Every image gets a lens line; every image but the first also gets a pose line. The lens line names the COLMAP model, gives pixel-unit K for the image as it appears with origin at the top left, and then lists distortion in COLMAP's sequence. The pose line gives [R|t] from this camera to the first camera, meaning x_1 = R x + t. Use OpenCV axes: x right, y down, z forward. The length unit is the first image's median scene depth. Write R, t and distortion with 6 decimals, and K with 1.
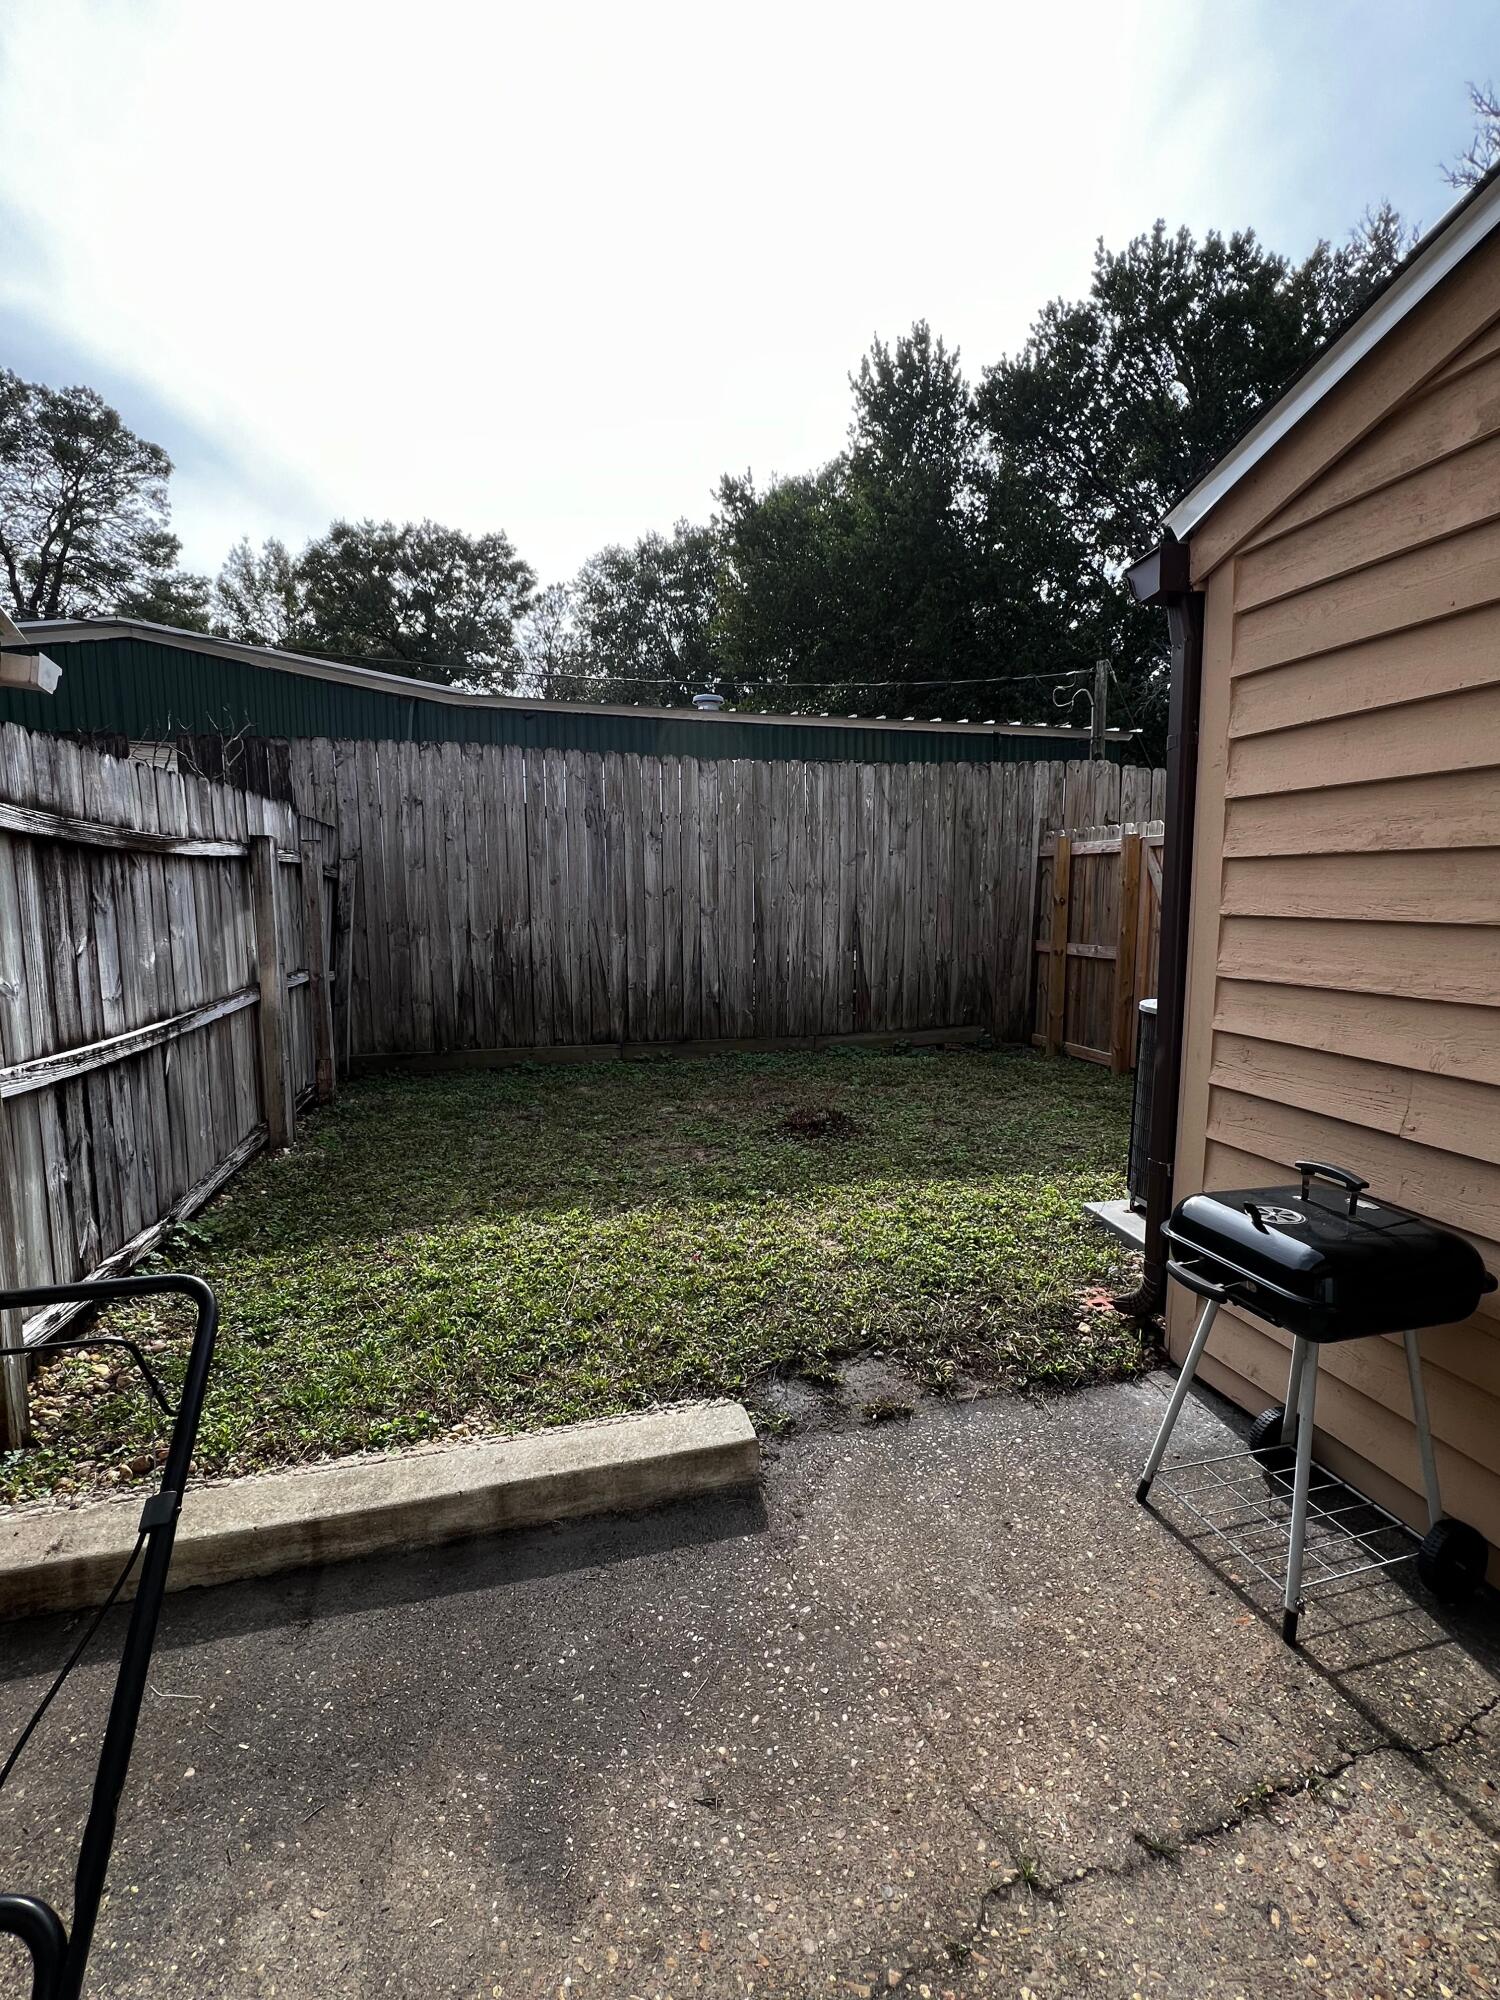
lens RADIAL K [[868.2, 0, 755.2], [0, 868.2, 999.3], [0, 0, 1]] dist [0.002342, 0.000503]
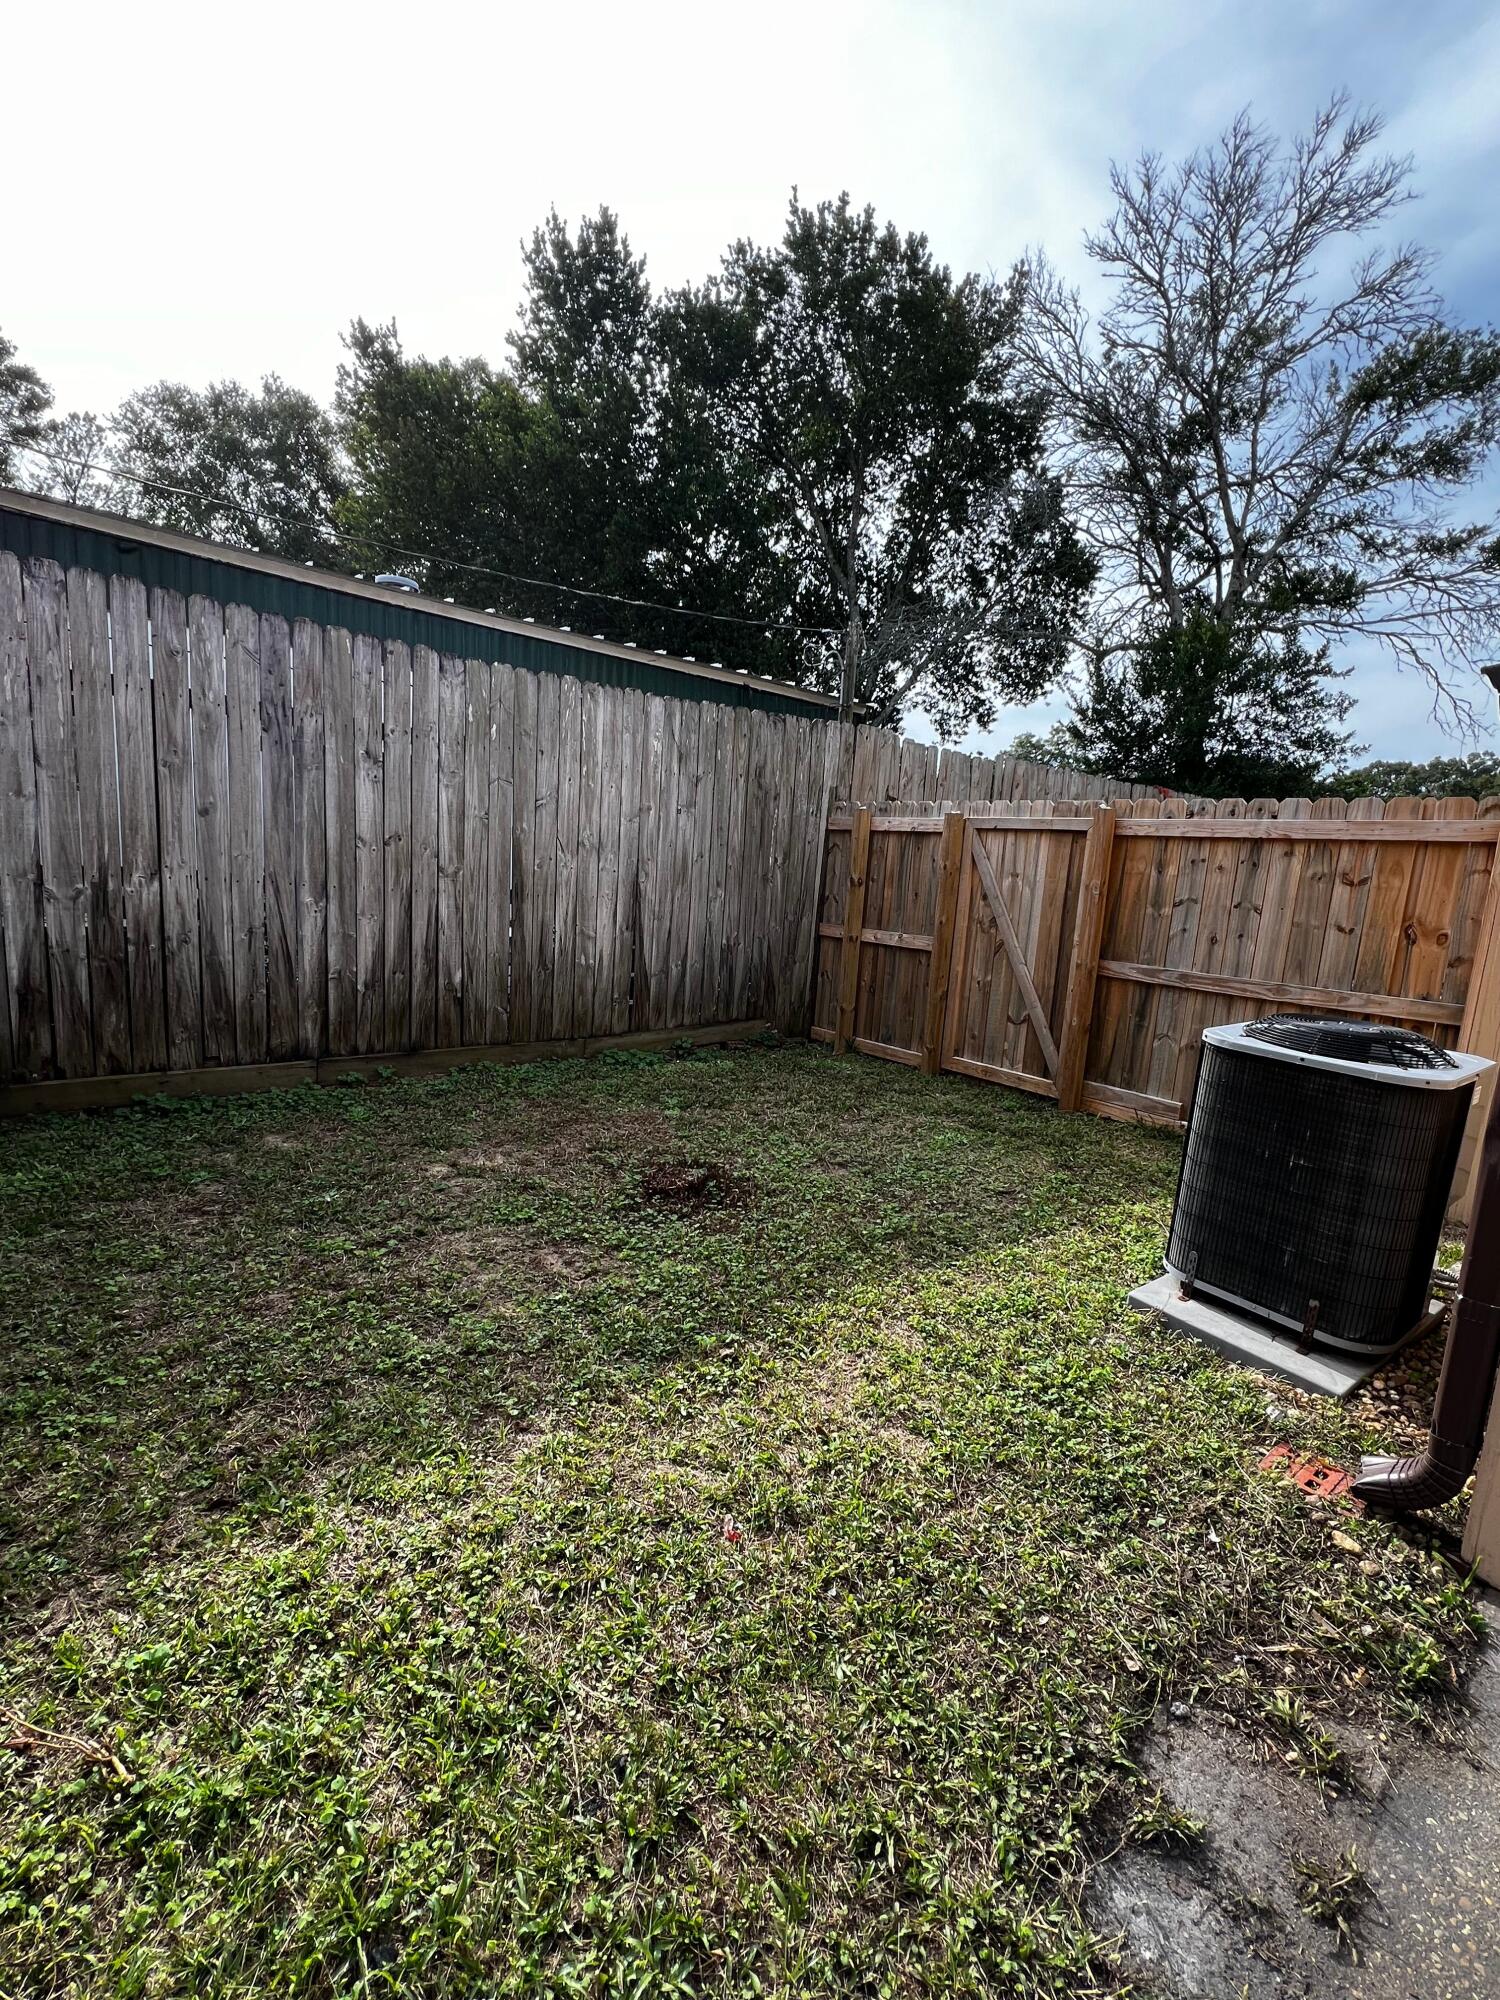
lens RADIAL K [[868.2, 0, 746.6], [0, 868.2, 997.2], [0, 0, 1]] dist [0.002342, 0.000503]
pose [[0.907097, -0.004985, 0.420891, -0.127731], [-0.012440, 0.999176, 0.038646, -0.026686], [-0.420737, -0.040292, 0.906287, 0.229926]]
